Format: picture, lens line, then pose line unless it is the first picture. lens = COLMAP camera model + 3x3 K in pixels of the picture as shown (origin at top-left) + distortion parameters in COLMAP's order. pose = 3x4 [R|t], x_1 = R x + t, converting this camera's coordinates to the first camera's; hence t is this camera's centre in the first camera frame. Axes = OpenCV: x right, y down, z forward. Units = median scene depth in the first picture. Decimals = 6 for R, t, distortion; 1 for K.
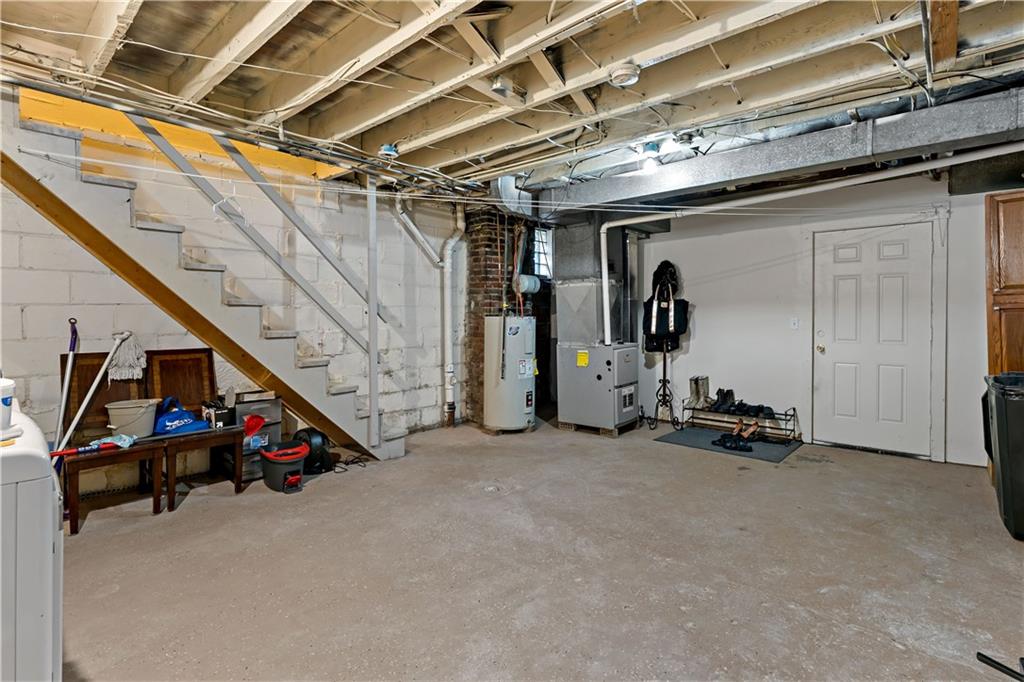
lens RADIAL K [[503.8, 0, 552.2], [0, 503.8, 320.6], [0, 0, 1]] dist [-0.001031, -0.000166]
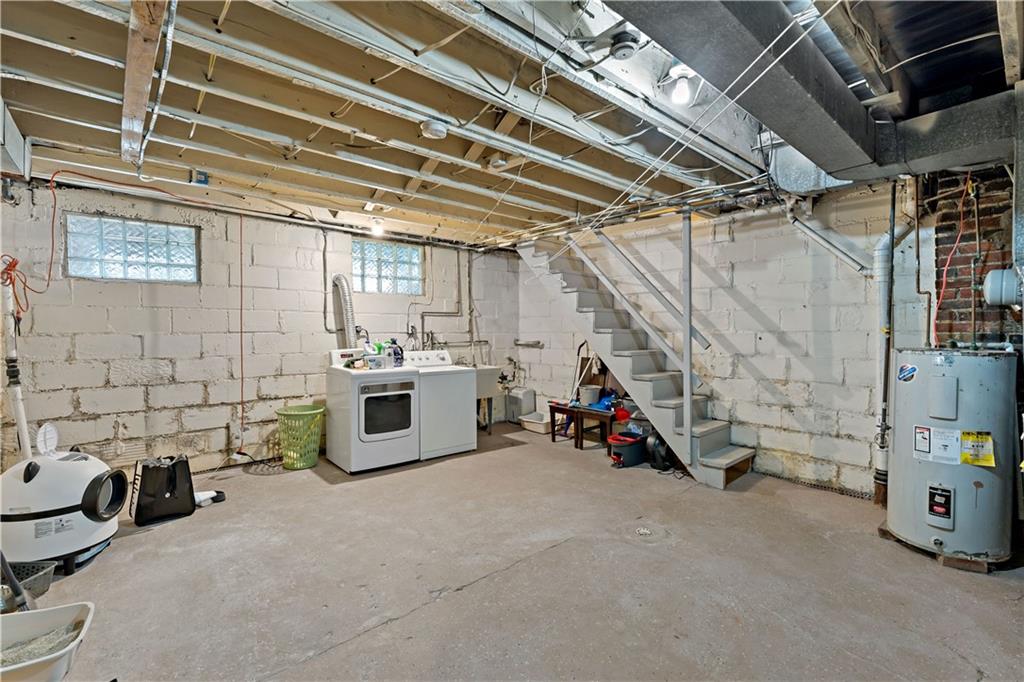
lens RADIAL K [[461.3, 0, 512.0], [0, 461.3, 341.0], [0, 0, 1]] dist [-0.001244, -0.000130]
pose [[-0.179683, 0.022467, -0.983468, 0.781796], [-0.015489, 0.999551, 0.025664, -0.035366], [0.983603, 0.019844, -0.179254, 0.946182]]
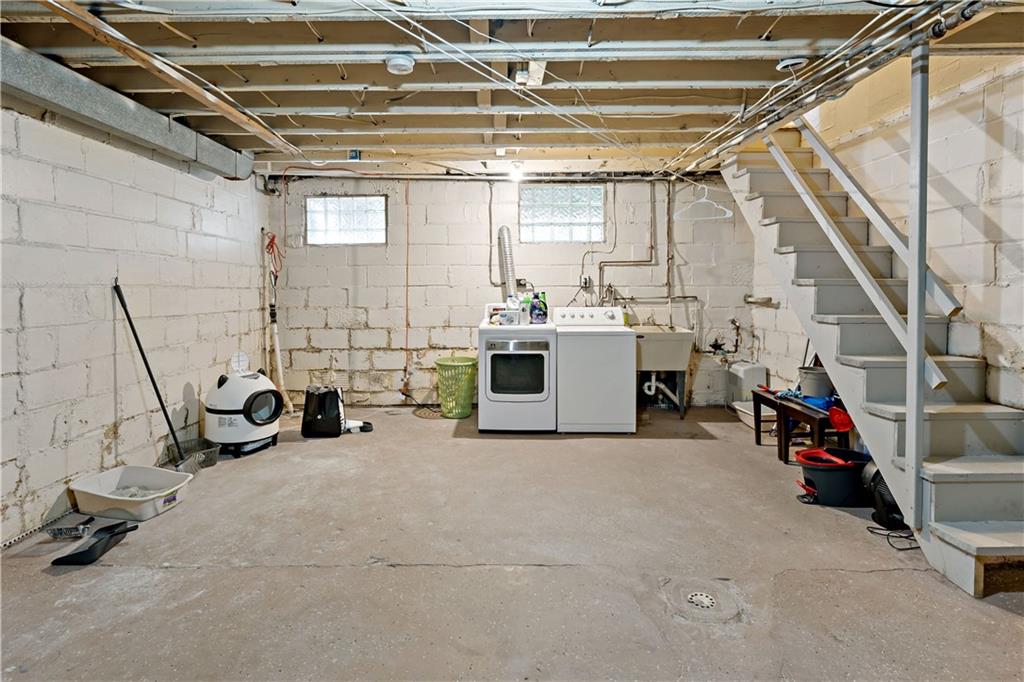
lens RADIAL K [[516.8, 0, 485.5], [0, 516.8, 303.3], [0, 0, 1]] dist [-0.001825, -0.000229]
pose [[-0.793925, 0.025016, -0.607501, 0.453423], [-0.004761, 0.998867, 0.047353, -0.037868], [0.607997, 0.040487, -0.792906, 1.365390]]
